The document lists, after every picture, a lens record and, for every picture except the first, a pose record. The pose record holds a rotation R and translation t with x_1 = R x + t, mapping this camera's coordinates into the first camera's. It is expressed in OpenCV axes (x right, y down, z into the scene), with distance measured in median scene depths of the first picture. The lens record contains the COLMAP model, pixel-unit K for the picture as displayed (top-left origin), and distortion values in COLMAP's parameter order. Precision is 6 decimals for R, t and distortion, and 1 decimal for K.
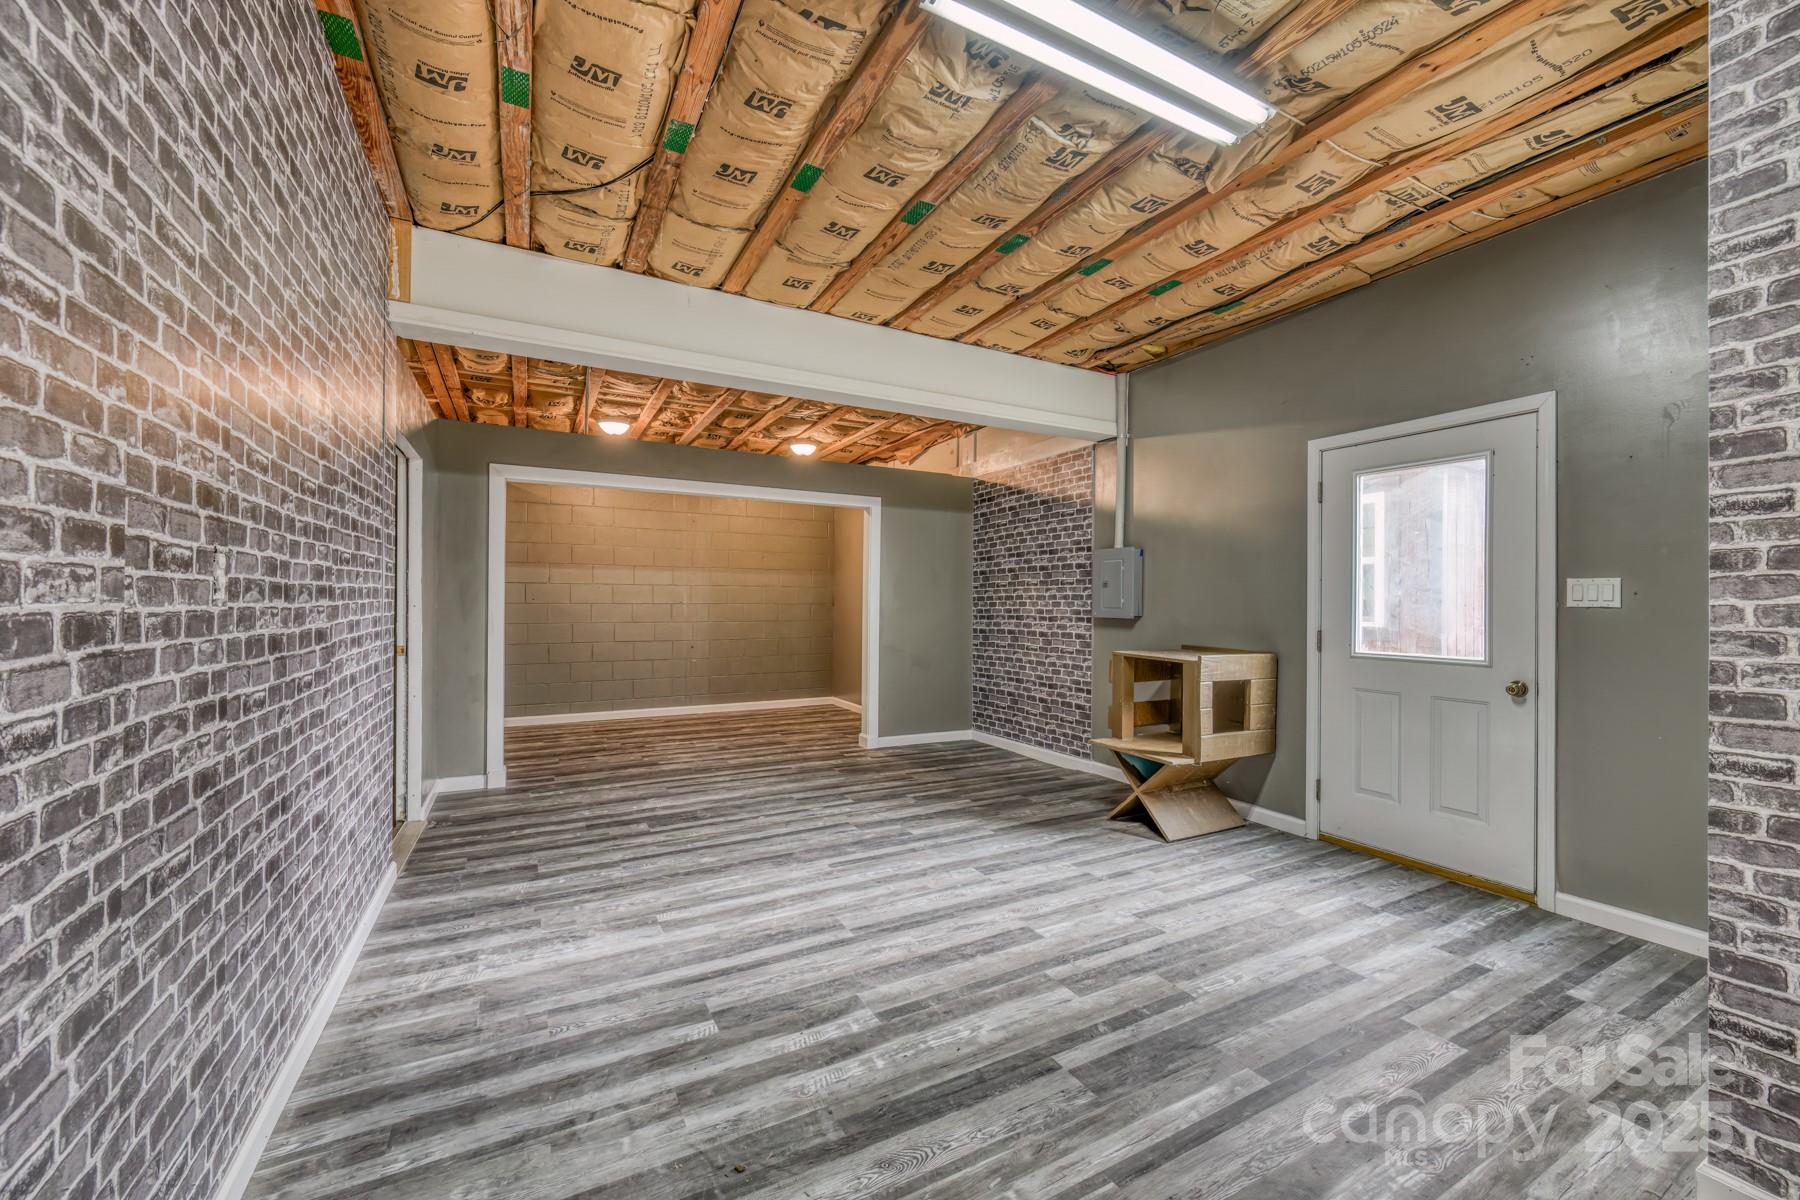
lens RADIAL K [[722.1, 0, 919.9], [0, 722.1, 596.9], [0, 0, 1]] dist [-0.000574, -0.000011]
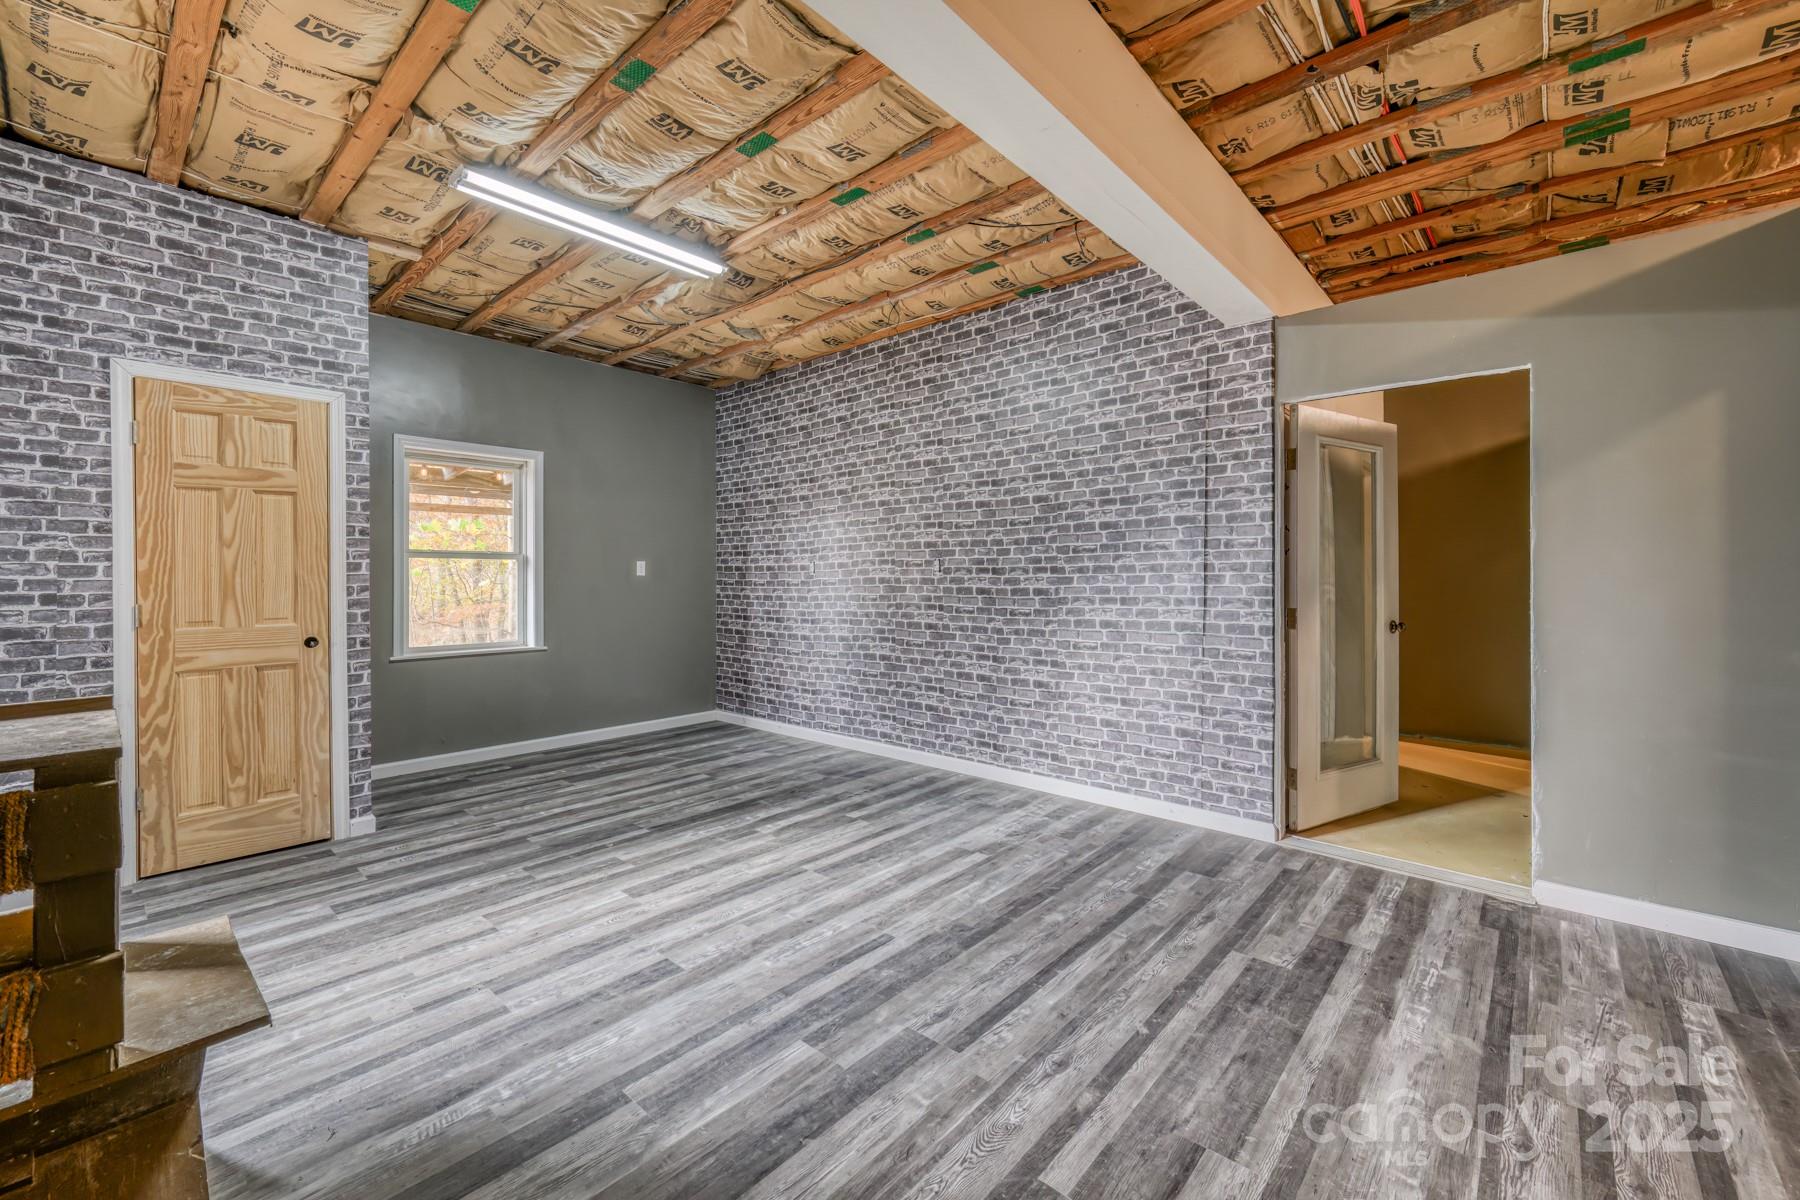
lens RADIAL K [[722.1, 0, 919.9], [0, 722.1, 596.9], [0, 0, 1]] dist [-0.000574, -0.000011]
pose [[-0.941143, 0.007286, -0.337931, 0.098410], [0.000807, 0.999813, 0.019308, 0.018501], [0.338008, 0.017899, -0.940973, 1.824069]]
